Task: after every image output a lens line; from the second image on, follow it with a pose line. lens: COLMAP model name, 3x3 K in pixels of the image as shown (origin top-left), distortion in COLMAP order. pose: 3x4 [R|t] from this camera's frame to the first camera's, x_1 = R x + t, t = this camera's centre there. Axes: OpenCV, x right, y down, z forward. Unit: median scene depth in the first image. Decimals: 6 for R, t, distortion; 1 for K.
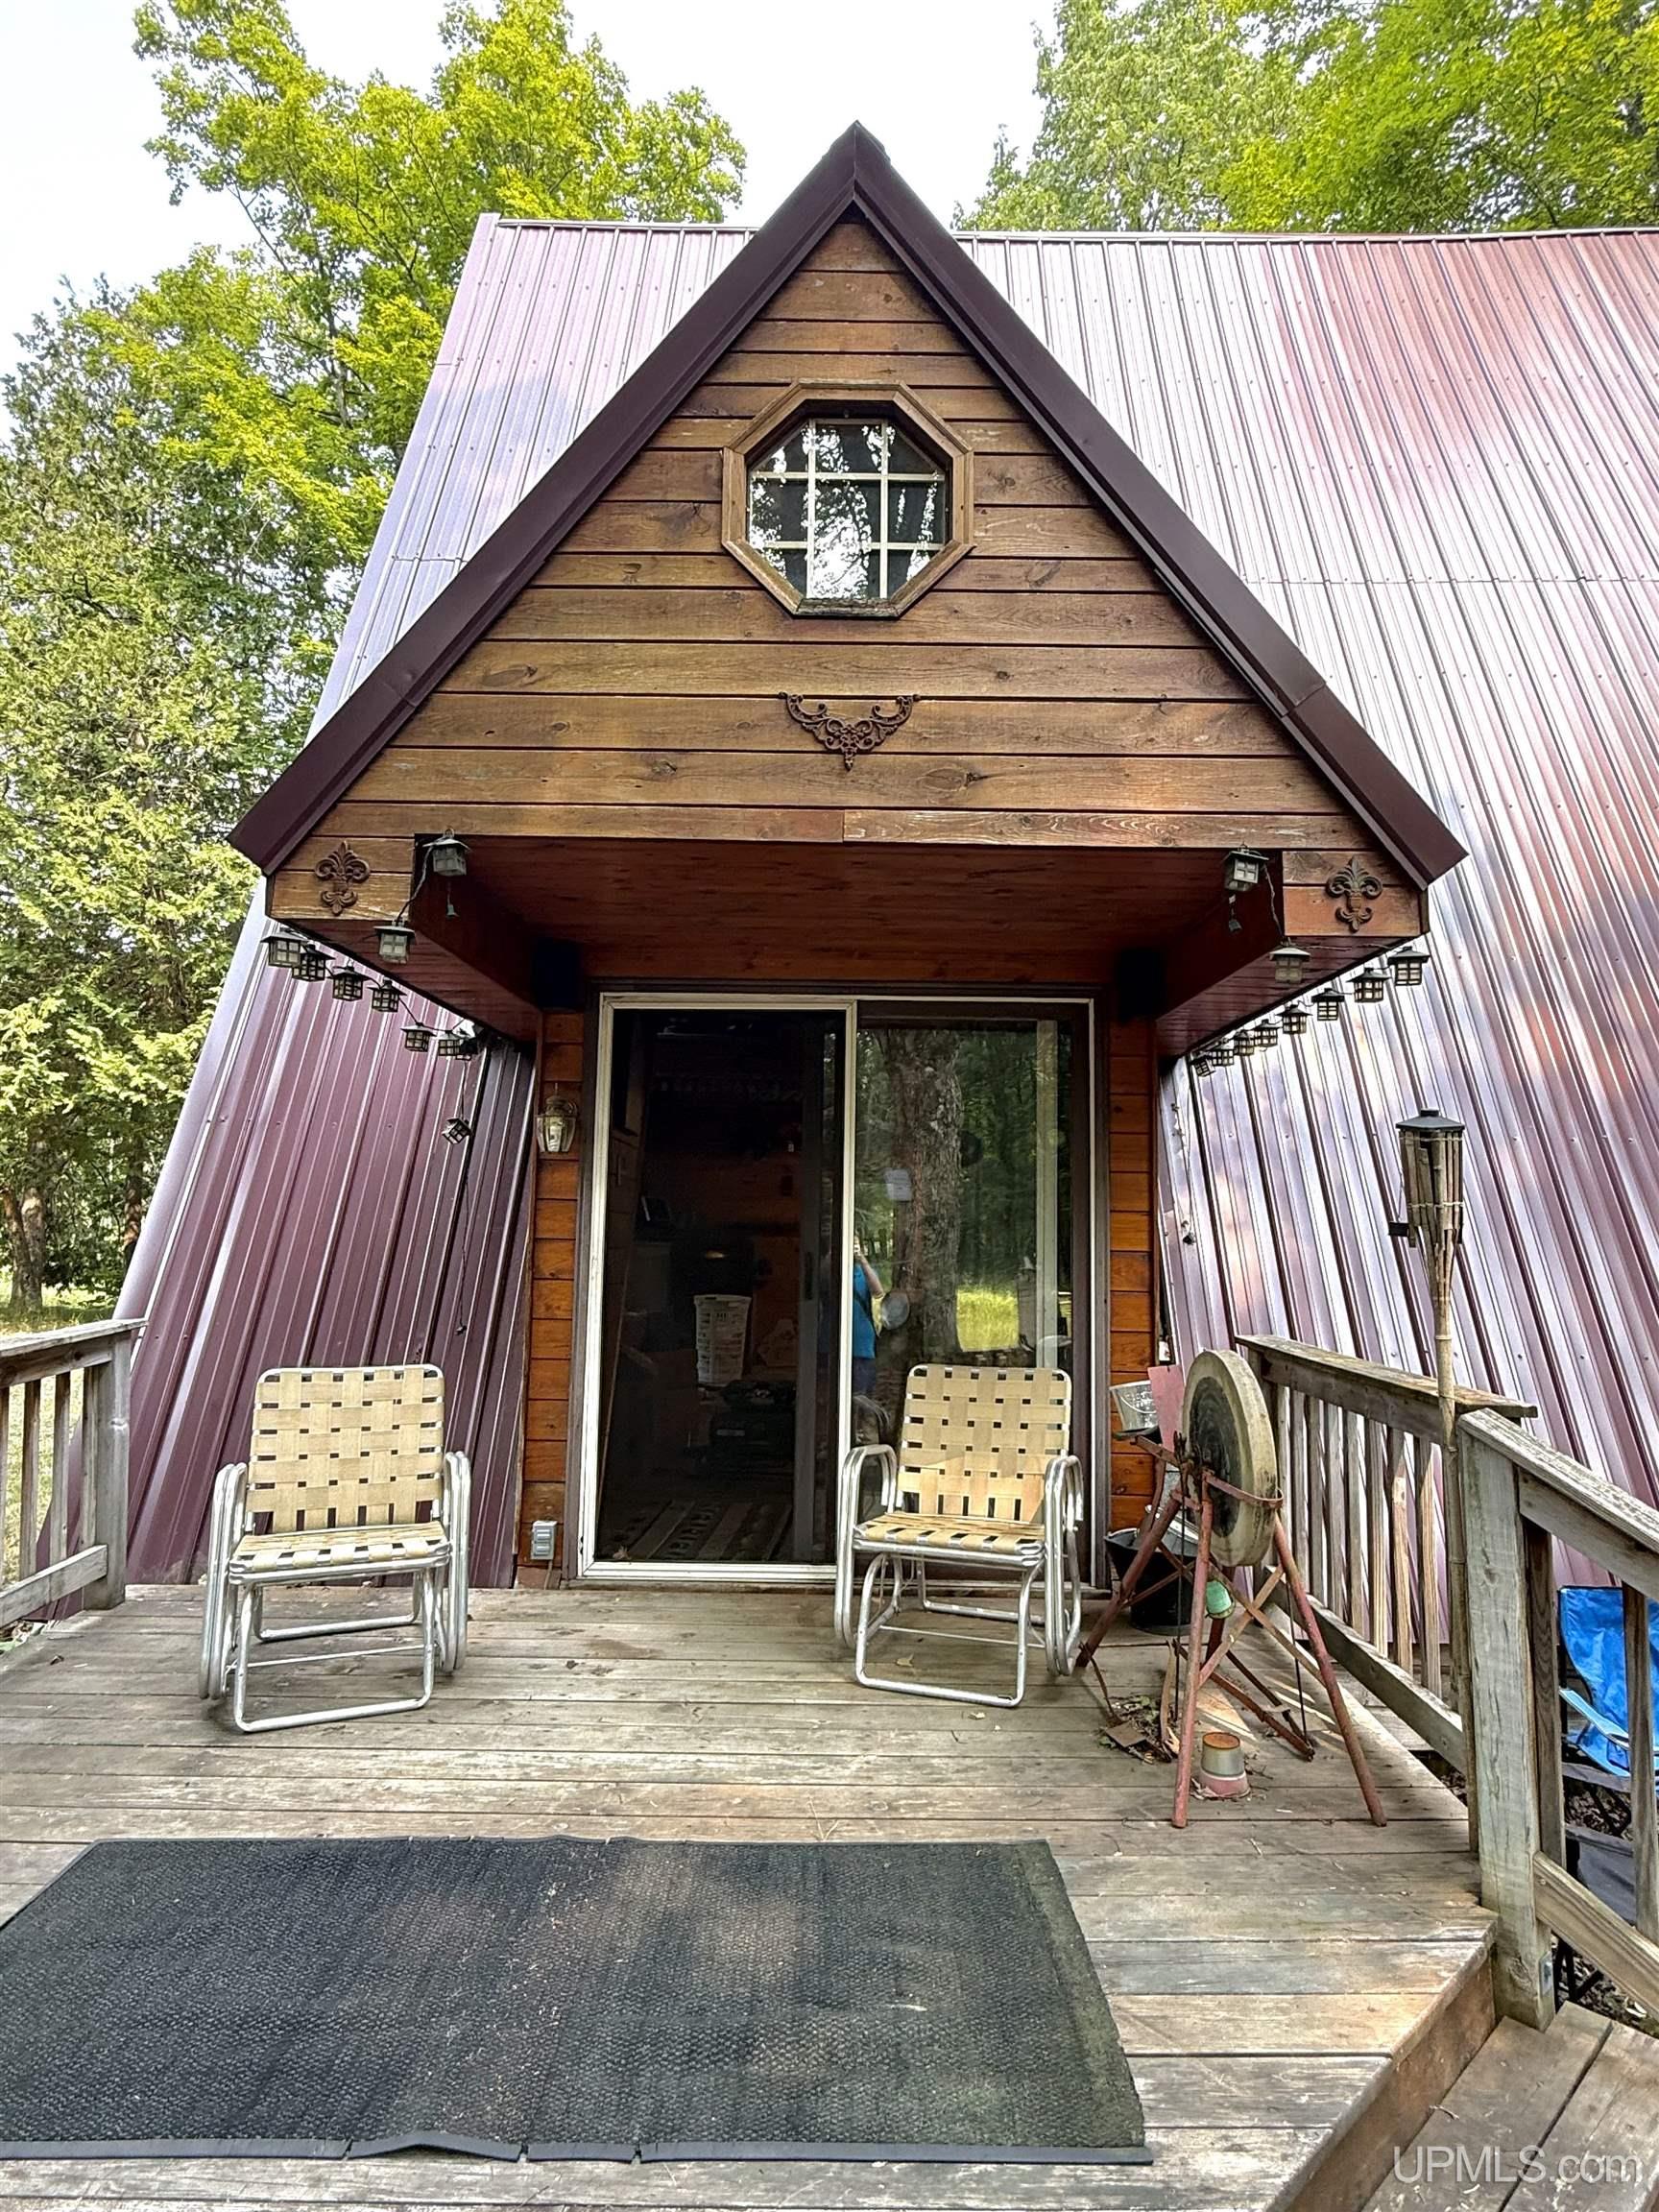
lens RADIAL K [[1192.3, 0, 825.8], [0, 1192.3, 1105.5], [0, 0, 1]] dist [0.003070, -0.002479]
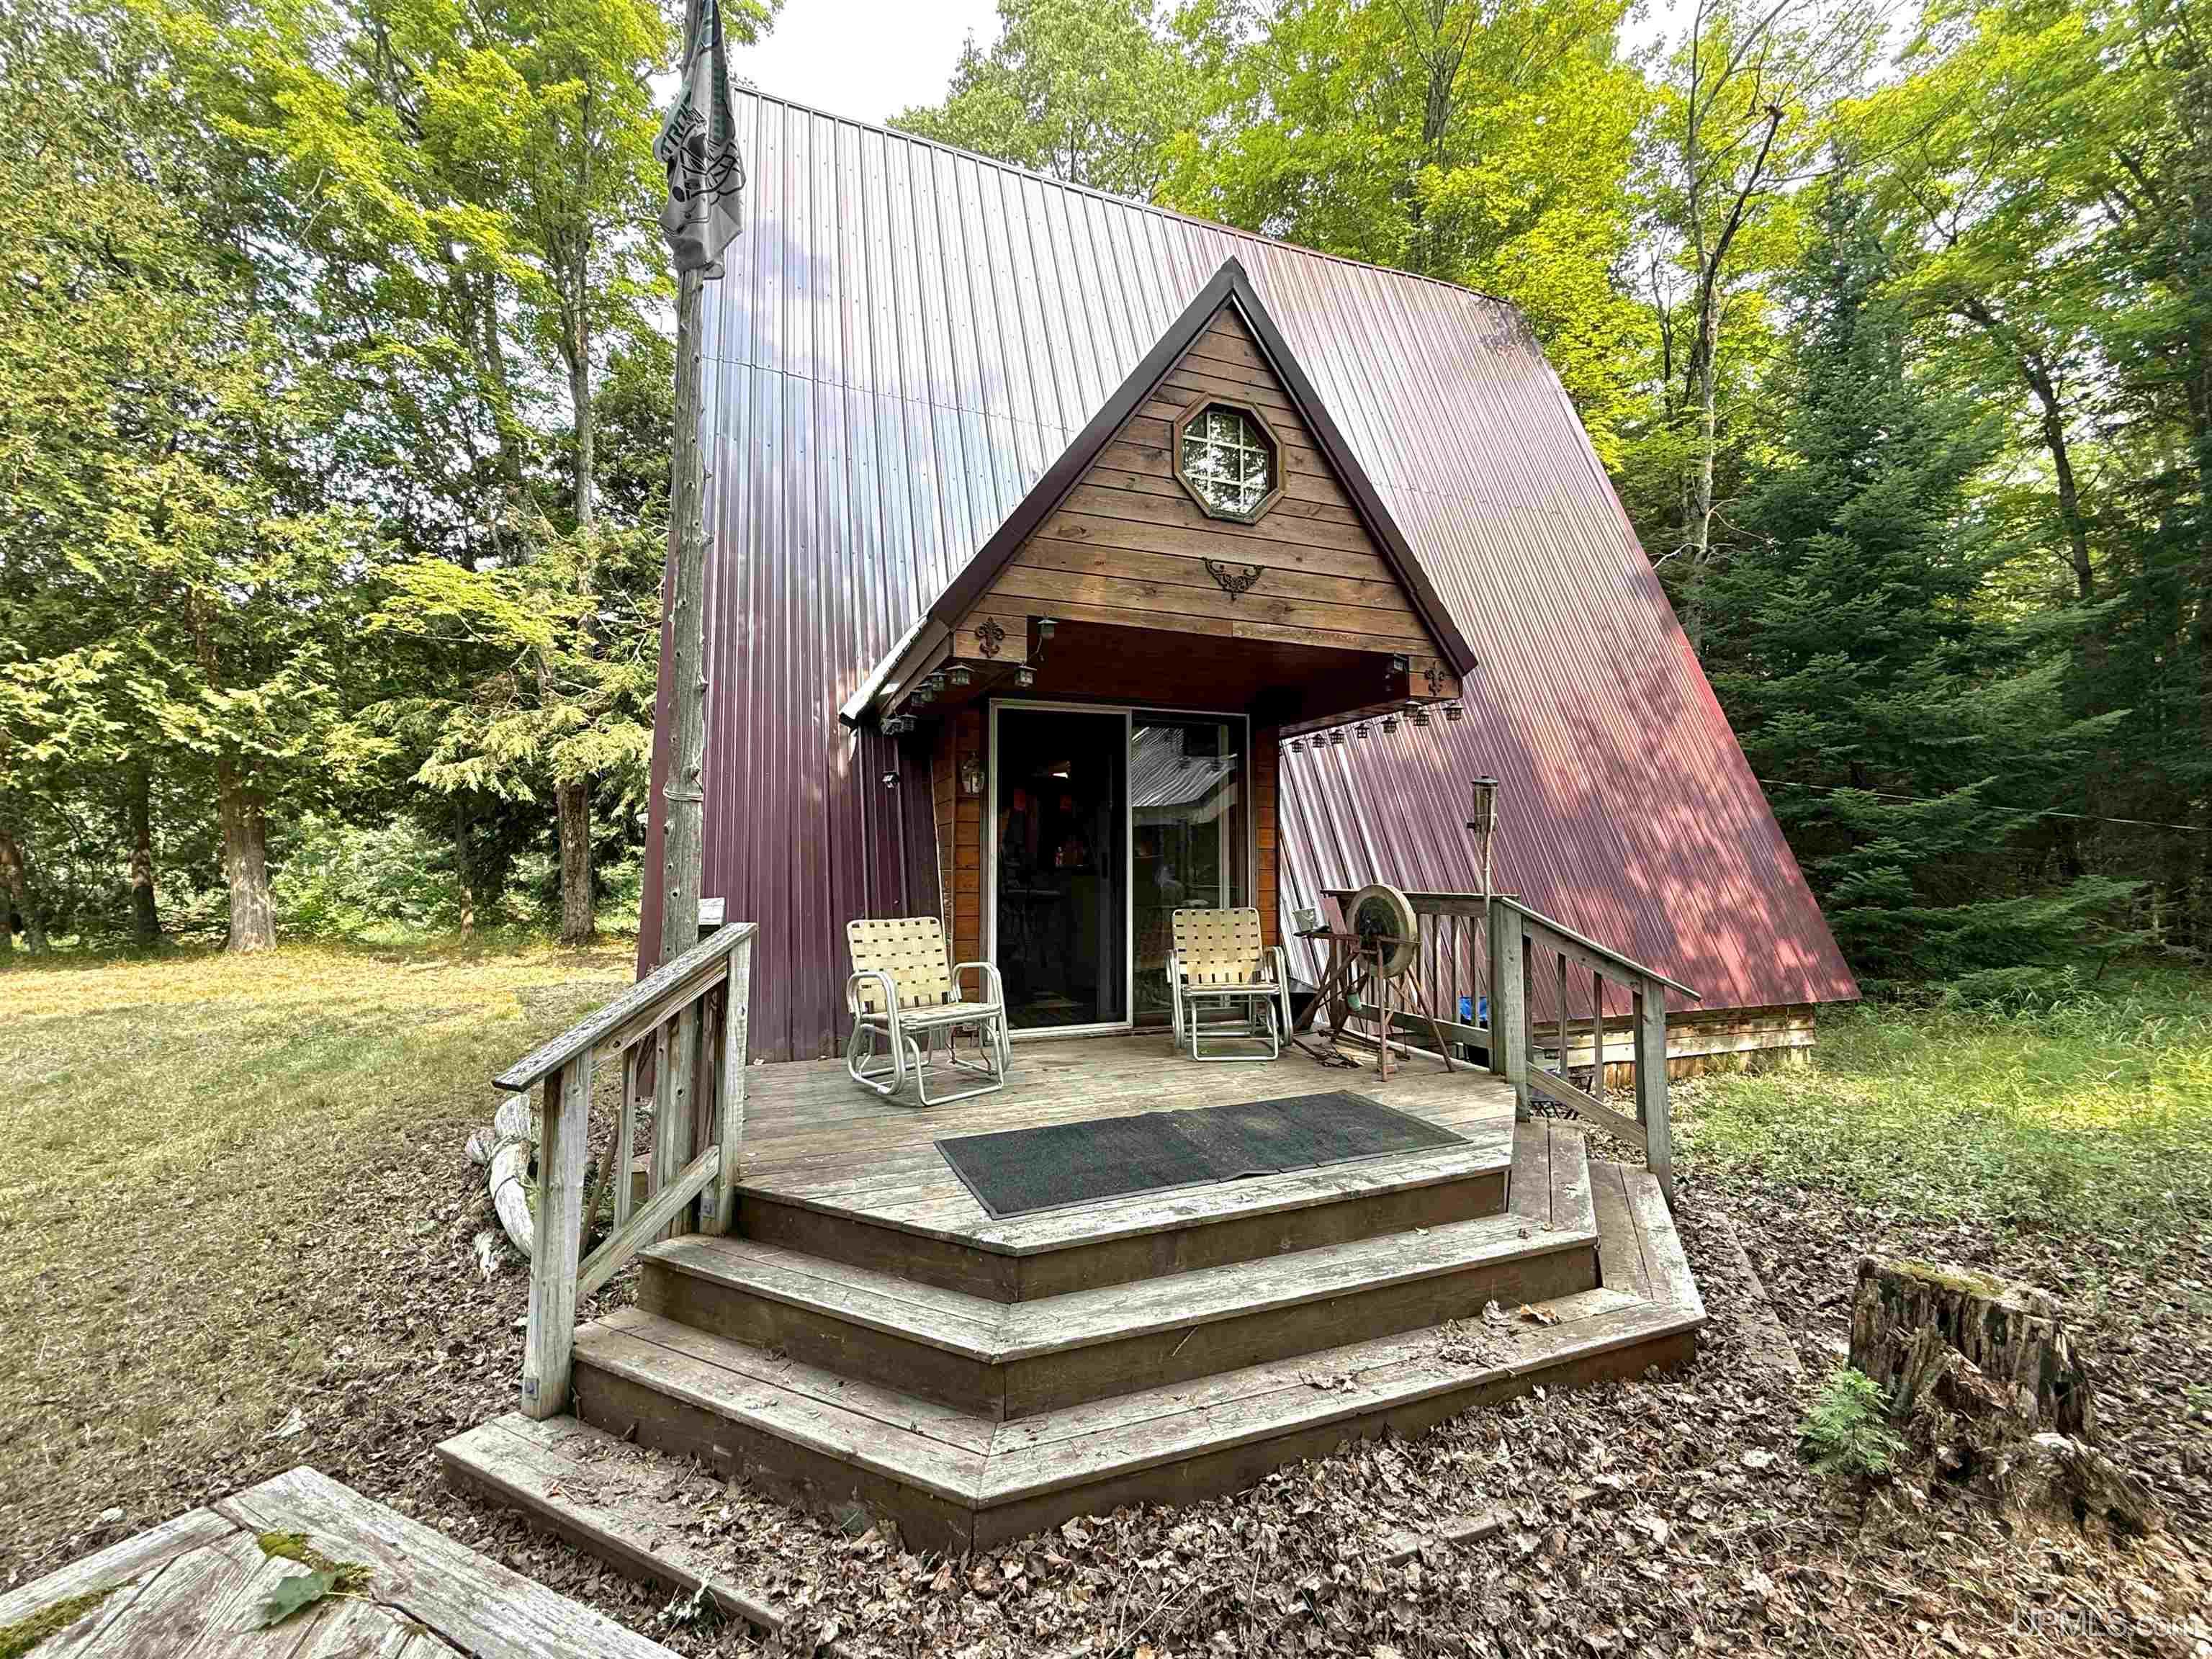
lens RADIAL K [[894.1, 0, 1110.7], [0, 894.1, 832.4], [0, 0, 1]] dist [-0.001822, -0.000173]
pose [[0.932962, -0.004149, 0.359951, -0.570997], [-0.019945, 0.997802, 0.063197, 0.012746], [-0.359422, -0.066139, 0.930828, -0.276101]]
